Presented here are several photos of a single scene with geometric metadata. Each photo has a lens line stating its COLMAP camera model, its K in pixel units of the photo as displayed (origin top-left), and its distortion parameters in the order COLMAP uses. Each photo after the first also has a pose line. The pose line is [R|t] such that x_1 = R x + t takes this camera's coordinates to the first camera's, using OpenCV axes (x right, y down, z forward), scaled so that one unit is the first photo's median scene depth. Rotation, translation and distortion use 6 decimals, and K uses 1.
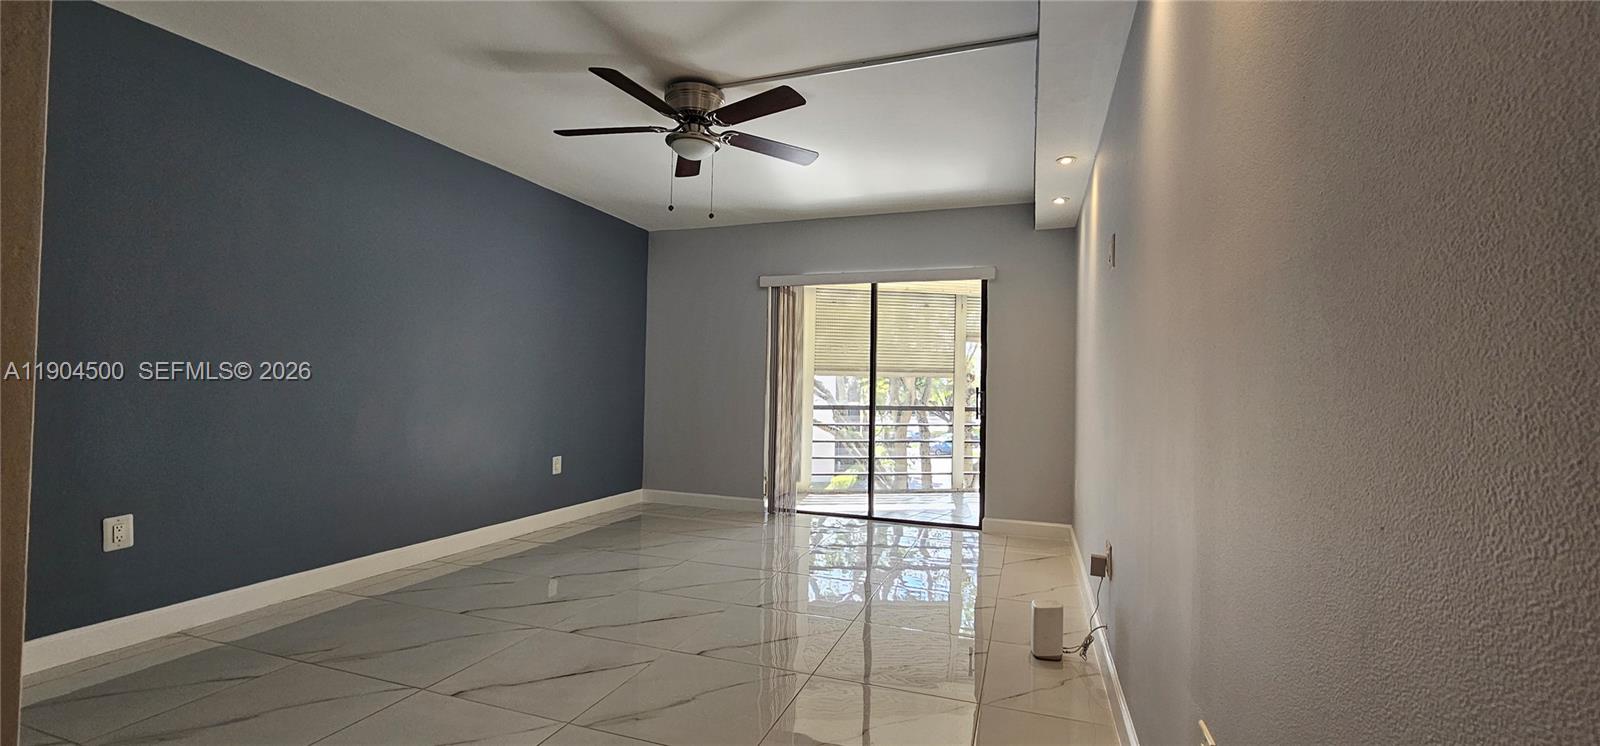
lens RADIAL K [[653.5, 0, 805.4], [0, 653.5, 376.2], [0, 0, 1]] dist [0.003230, -0.000741]
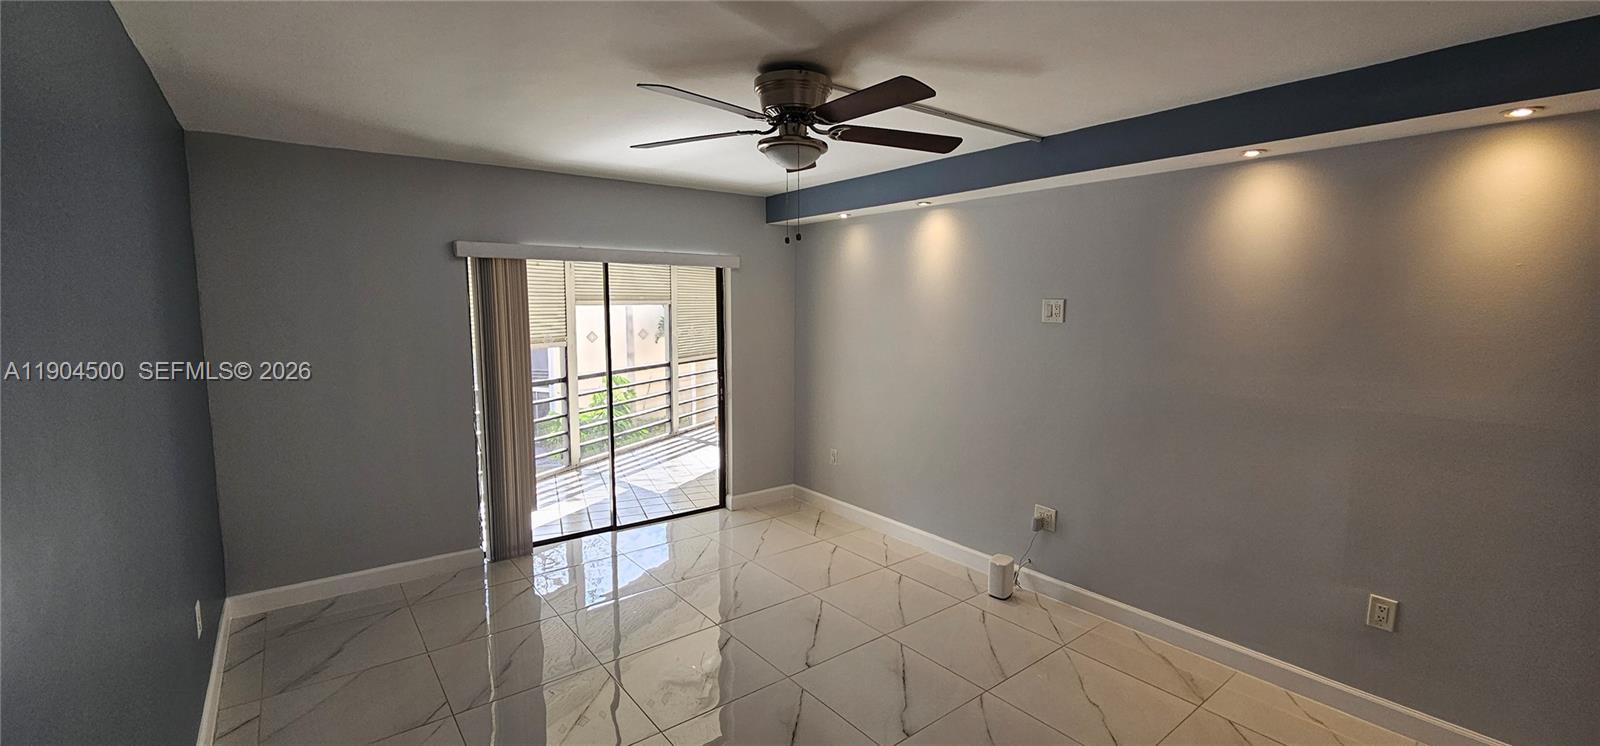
lens RADIAL K [[653.5, 0, 816.1], [0, 653.5, 370.0], [0, 0, 1]] dist [0.003230, -0.000741]
pose [[0.525320, -0.099056, 0.845120, -0.503180], [-0.002550, 0.993013, 0.117975, -0.105937], [-0.850901, -0.064130, 0.521397, 0.323118]]
